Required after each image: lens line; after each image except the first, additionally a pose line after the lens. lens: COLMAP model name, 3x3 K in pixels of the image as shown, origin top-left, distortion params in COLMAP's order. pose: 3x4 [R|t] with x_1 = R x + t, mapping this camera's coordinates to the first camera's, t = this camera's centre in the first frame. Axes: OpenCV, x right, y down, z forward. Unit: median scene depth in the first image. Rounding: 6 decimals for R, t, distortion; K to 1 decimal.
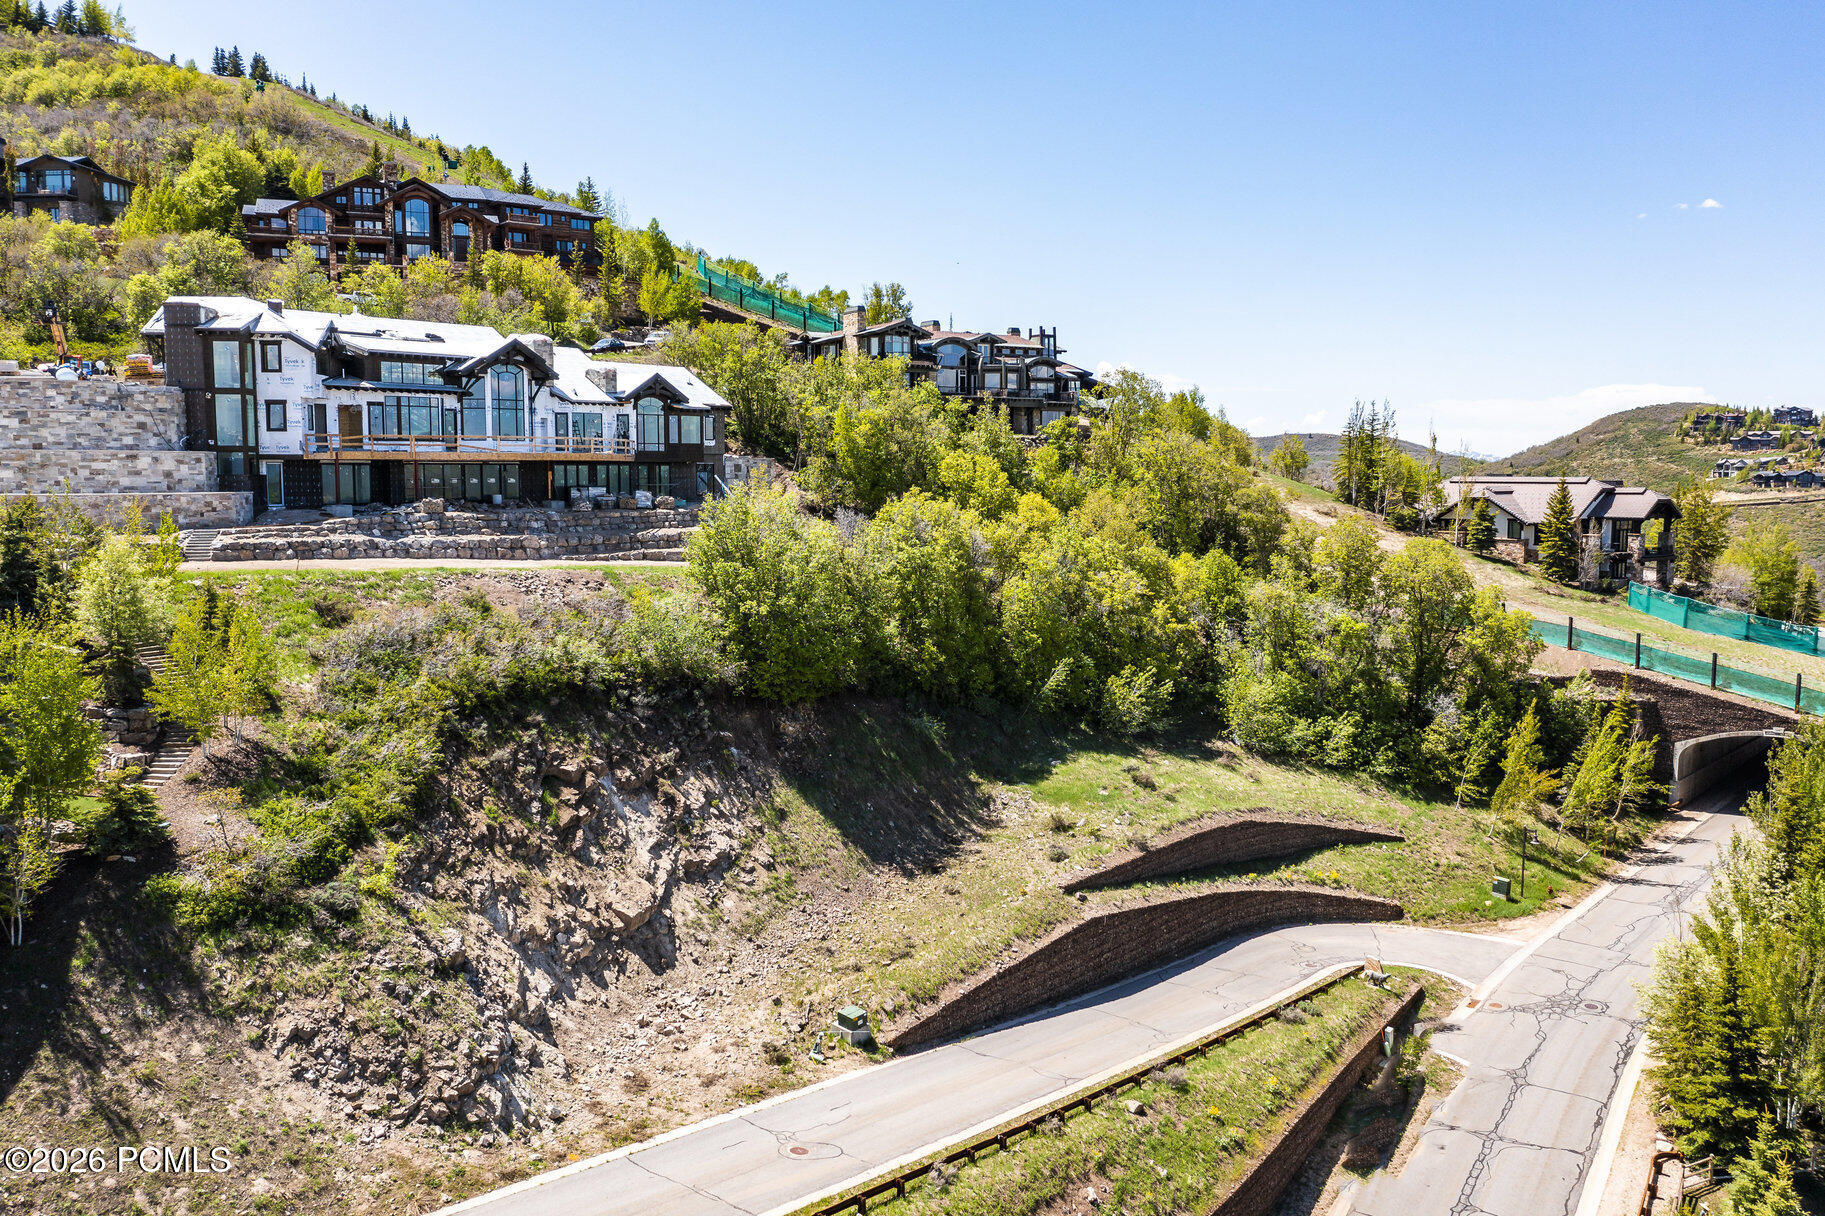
lens RADIAL K [[1445.6, 0, 915.7], [0, 1445.6, 604.9], [0, 0, 1]] dist [-0.010356, 0.007413]
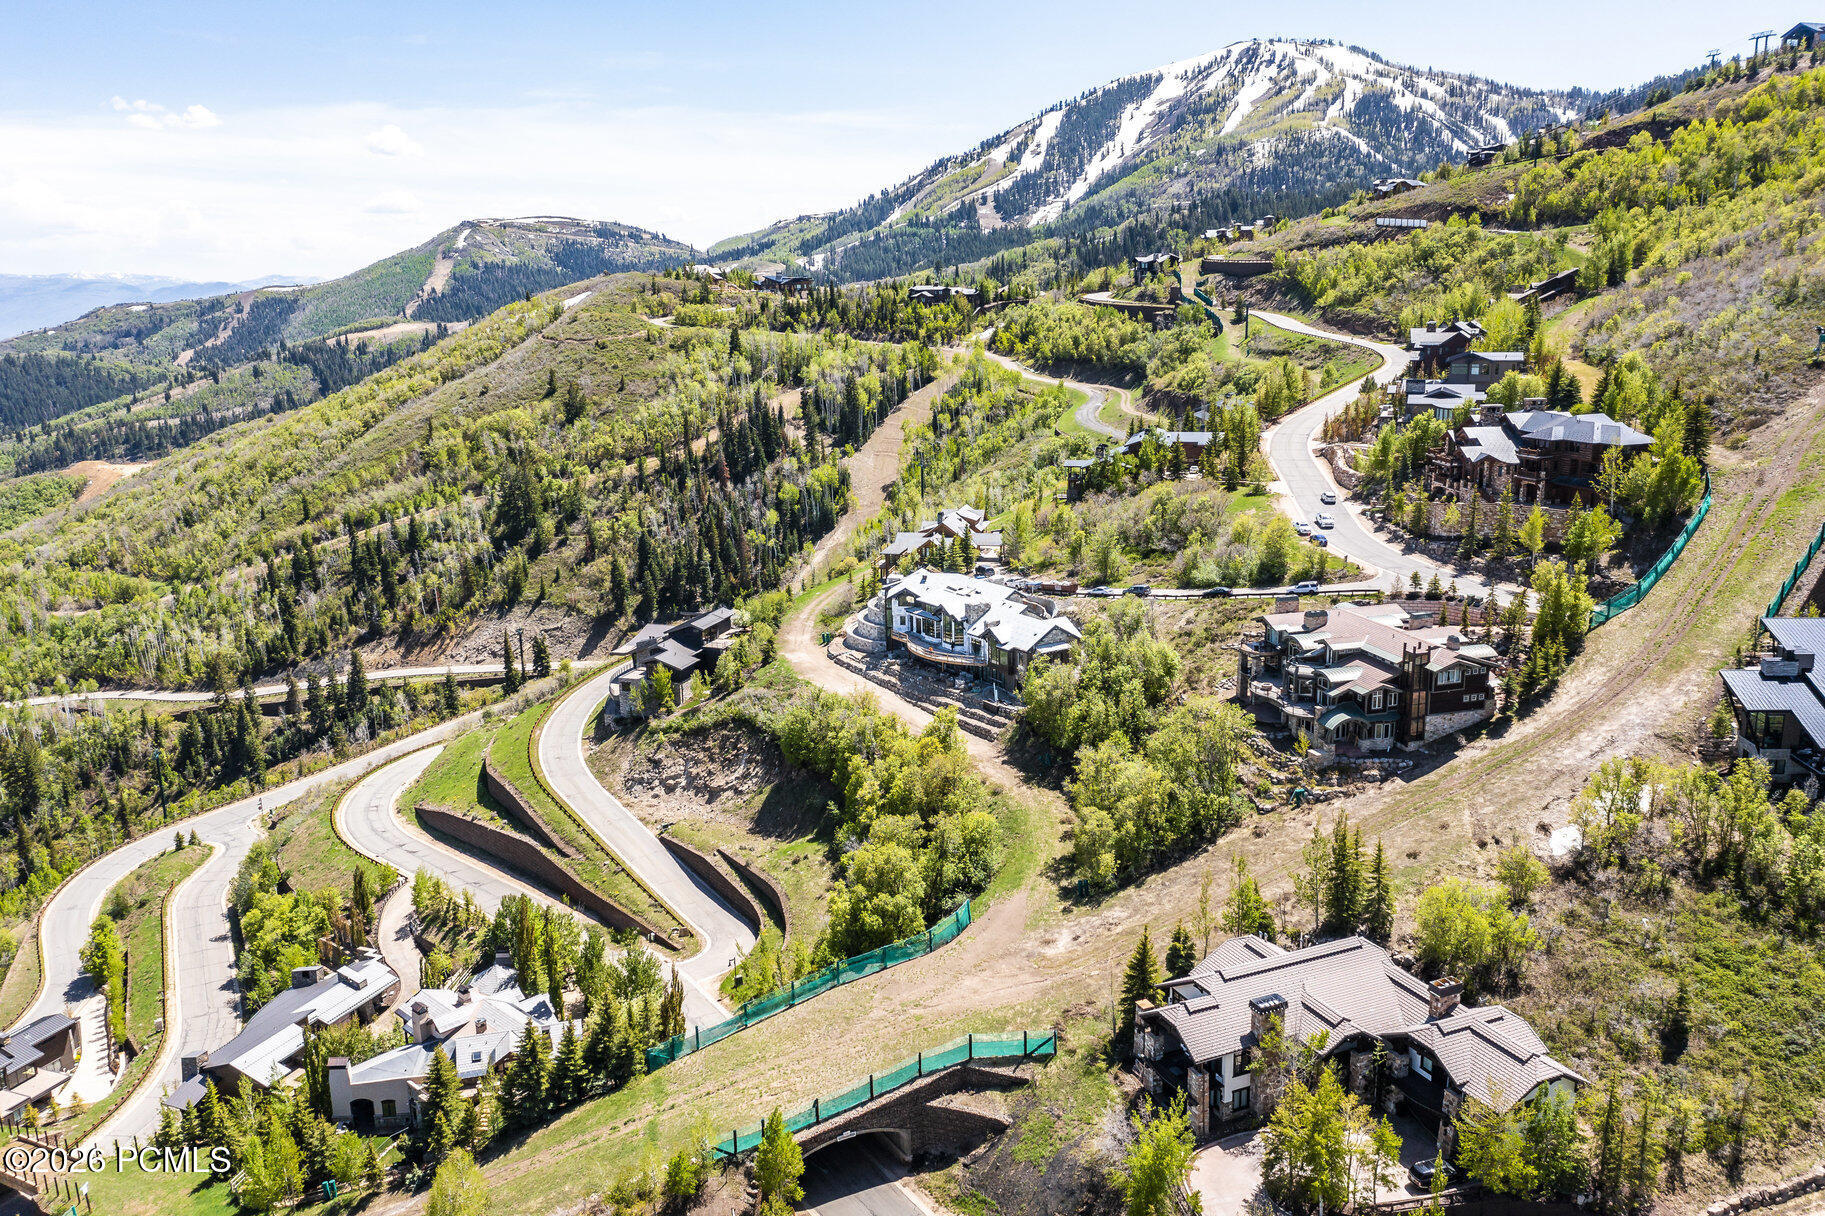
lens RADIAL K [[1445.6, 0, 912.3], [0, 1445.6, 606.1], [0, 0, 1]] dist [-0.010356, 0.007413]
pose [[-0.278574, 0.218785, -0.935163, 2.770848], [-0.072340, 0.966162, 0.247586, -1.082476], [0.957687, 0.136621, -0.253321, 2.199923]]
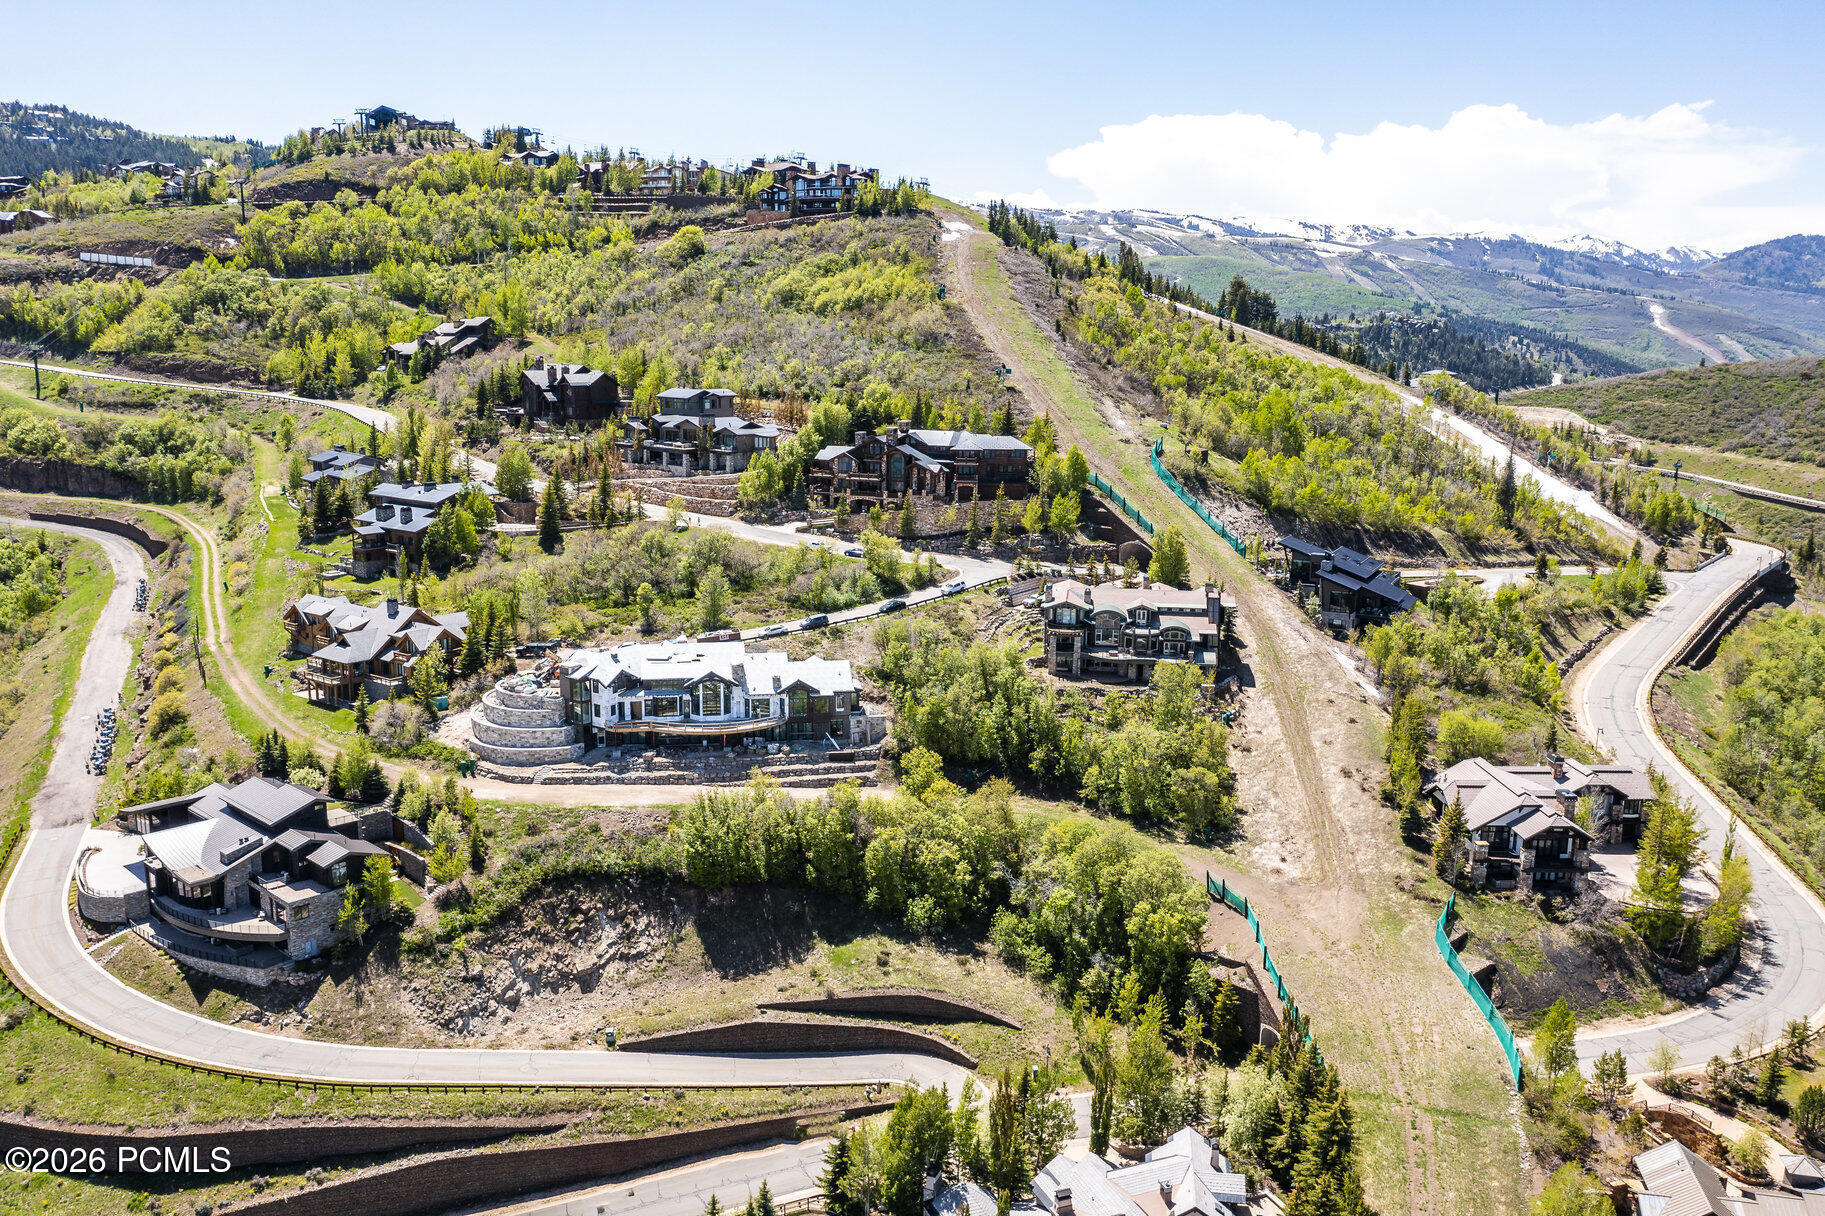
lens RADIAL K [[1445.6, 0, 916.6], [0, 1445.6, 608.1], [0, 0, 1]] dist [-0.010356, 0.007413]
pose [[0.773010, 0.129612, -0.621013, 1.770310], [-0.072413, 0.990536, 0.116598, -0.767942], [0.630248, -0.045161, 0.775079, -0.625097]]
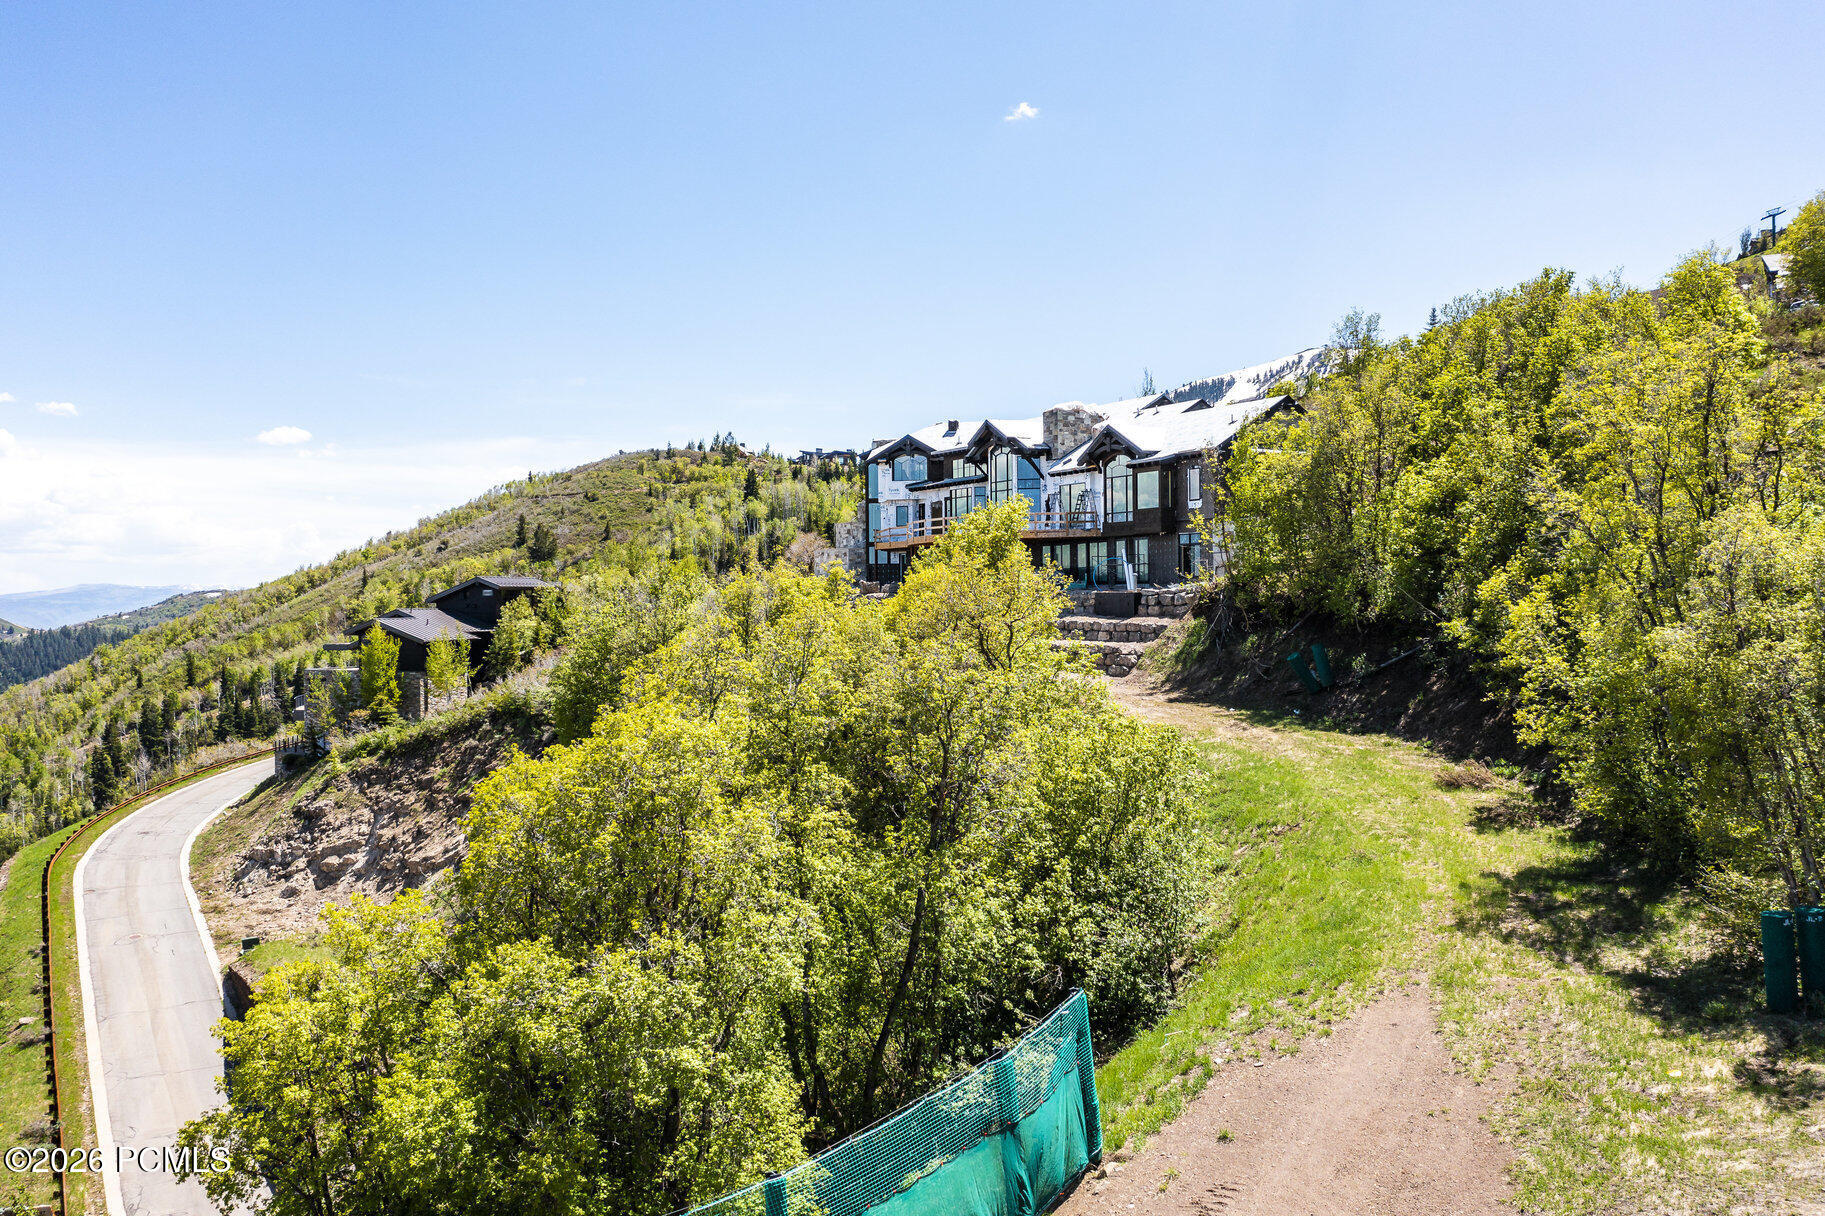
lens RADIAL K [[1445.6, 0, 910.0], [0, 1445.6, 609.7], [0, 0, 1]] dist [-0.010356, 0.007413]
pose [[-0.328081, 0.009331, -0.944604, 0.950062], [-0.080824, 0.996007, 0.037910, -0.124571], [0.941186, 0.088784, -0.326017, 1.813456]]
